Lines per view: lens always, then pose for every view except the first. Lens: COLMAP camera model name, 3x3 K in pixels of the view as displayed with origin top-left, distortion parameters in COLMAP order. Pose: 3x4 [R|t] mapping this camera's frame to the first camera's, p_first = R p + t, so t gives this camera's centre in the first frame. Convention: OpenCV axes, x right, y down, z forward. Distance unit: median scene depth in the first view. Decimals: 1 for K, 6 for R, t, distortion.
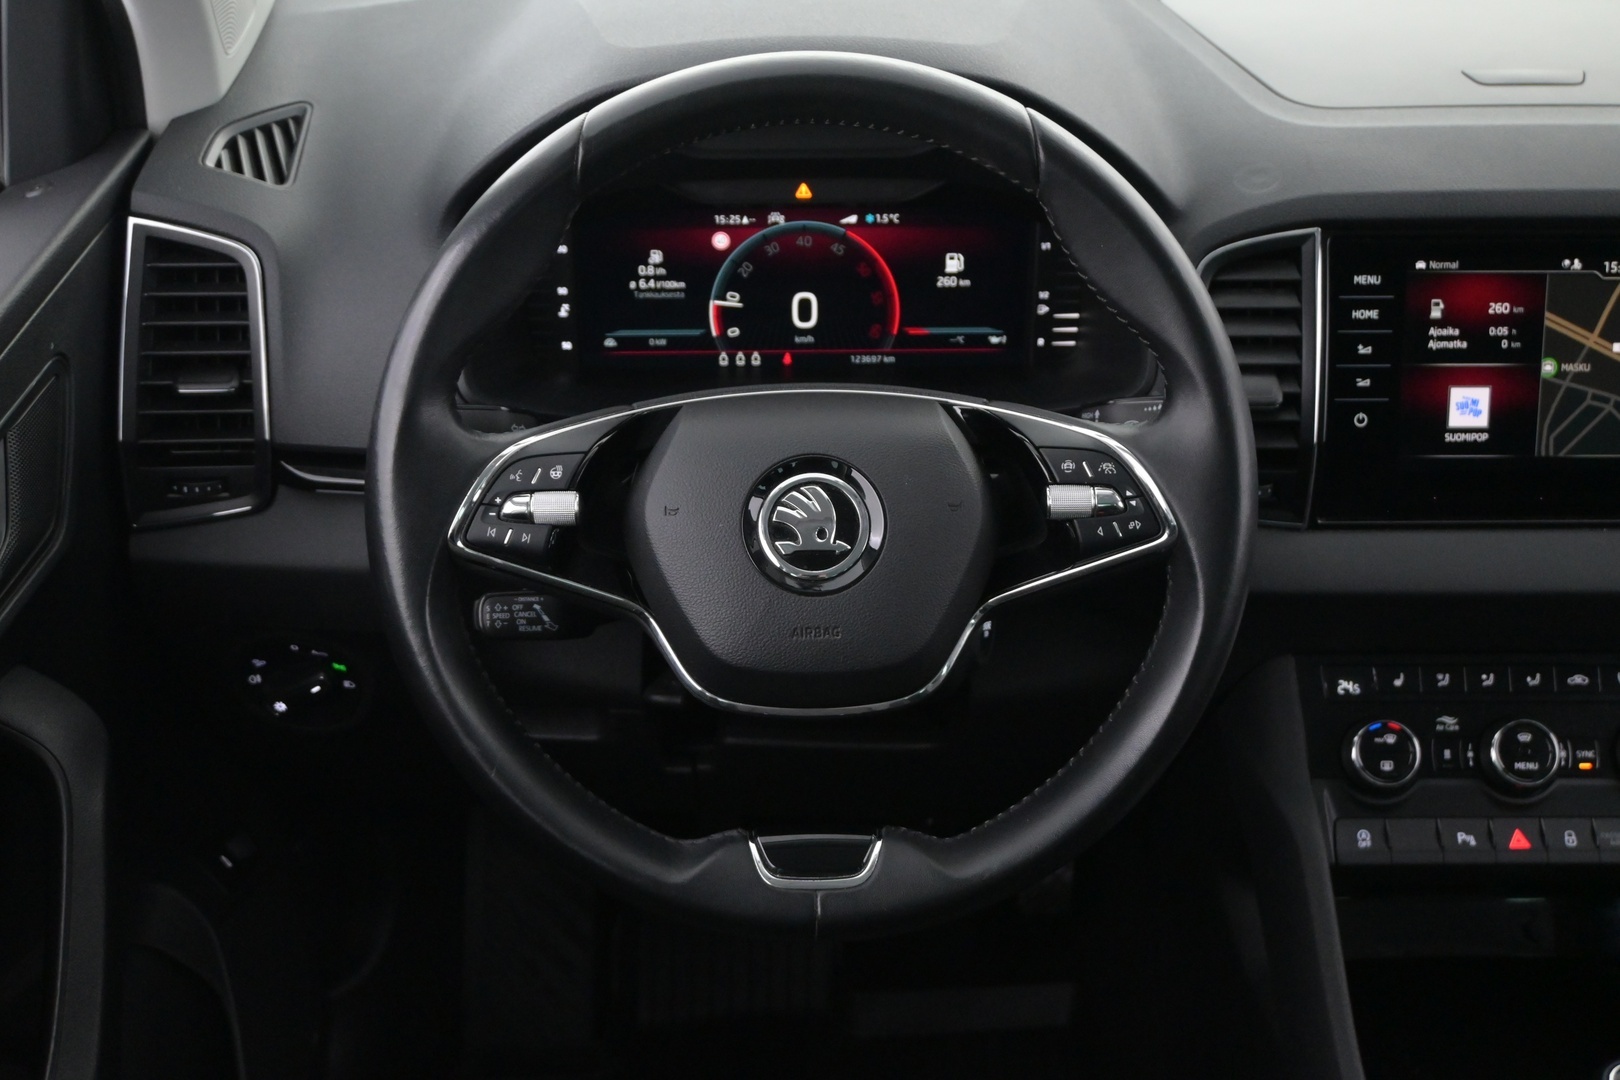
lens RADIAL K [[1922.8, 0, 817.0], [0, 1922.8, 538.7], [0, 0, 1]] dist [0.006223, 0.000000]
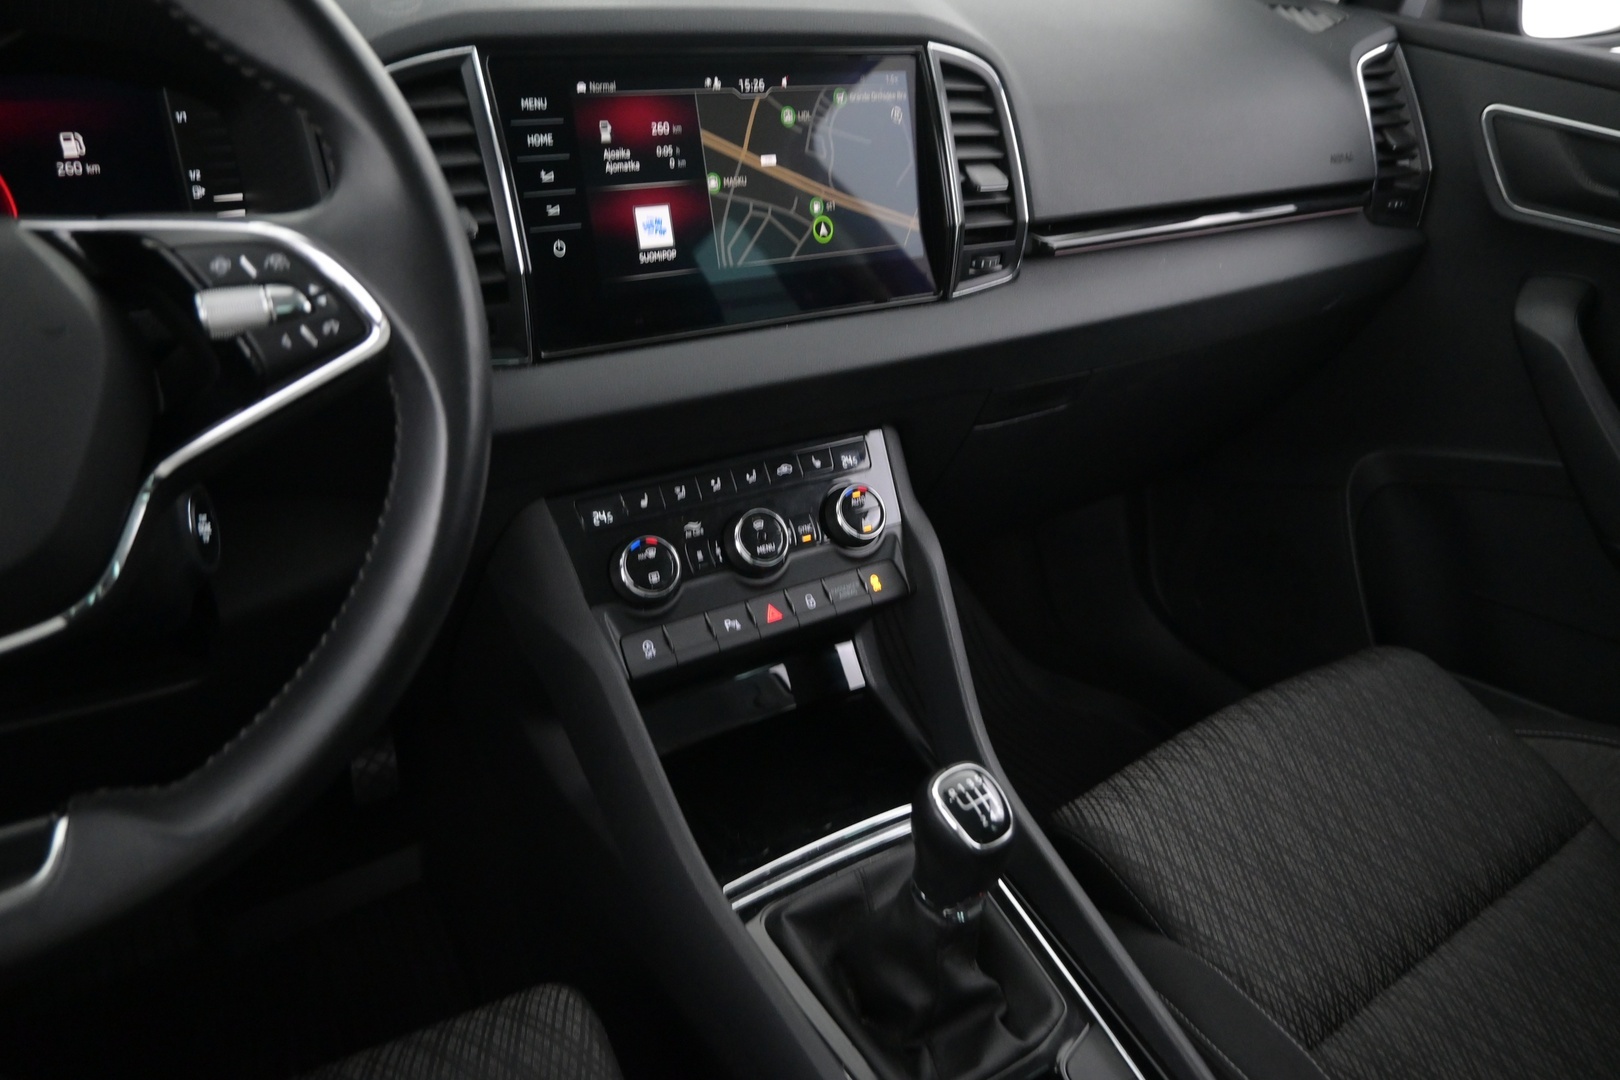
lens RADIAL K [[1124.6, 0, 818.4], [0, 1124.6, 540.6], [0, 0, 1]] dist [0.003165, -0.007951]
pose [[0.846138, -0.224147, 0.483537, 0.073147], [0.212460, 0.973916, 0.079683, 0.066797], [-0.488785, 0.035309, 0.871689, 0.401699]]
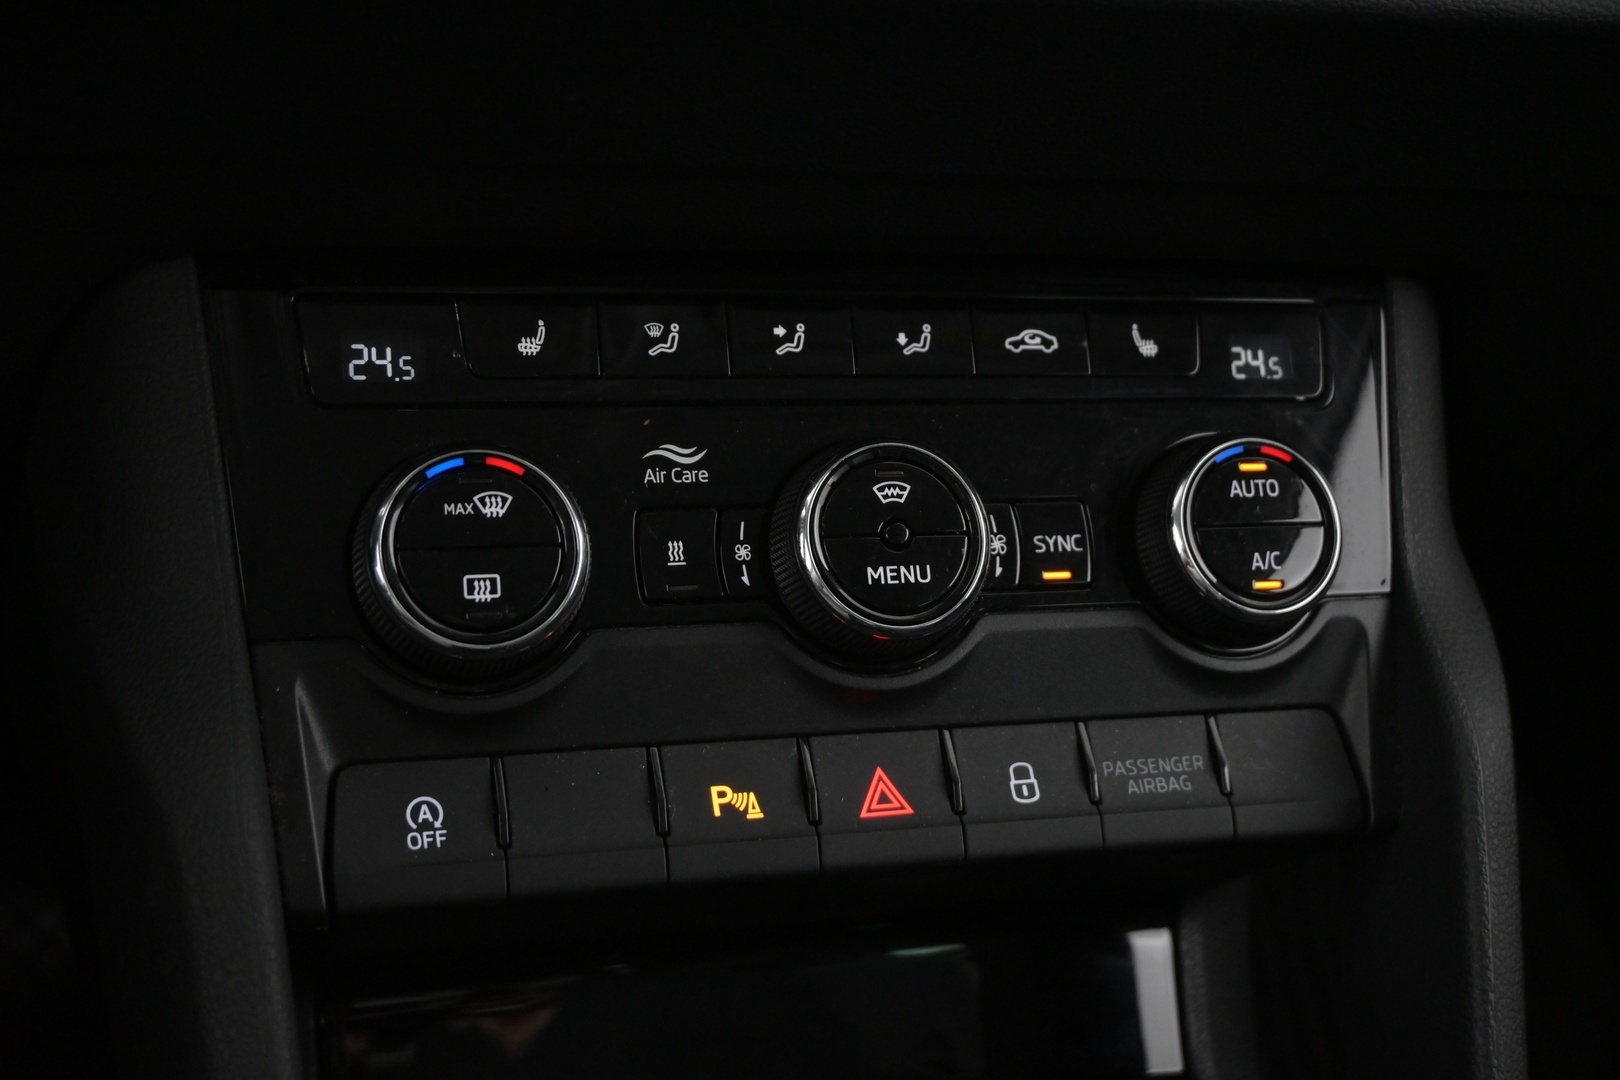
lens RADIAL K [[1922.8, 0, 804.5], [0, 1922.8, 546.5], [0, 0, 1]] dist [0.006223, 0.000000]
pose [[0.961146, -0.027324, 0.274685, 0.259640], [0.026042, 0.999626, 0.008313, 0.109535], [-0.274810, -0.000837, 0.961498, 0.678572]]
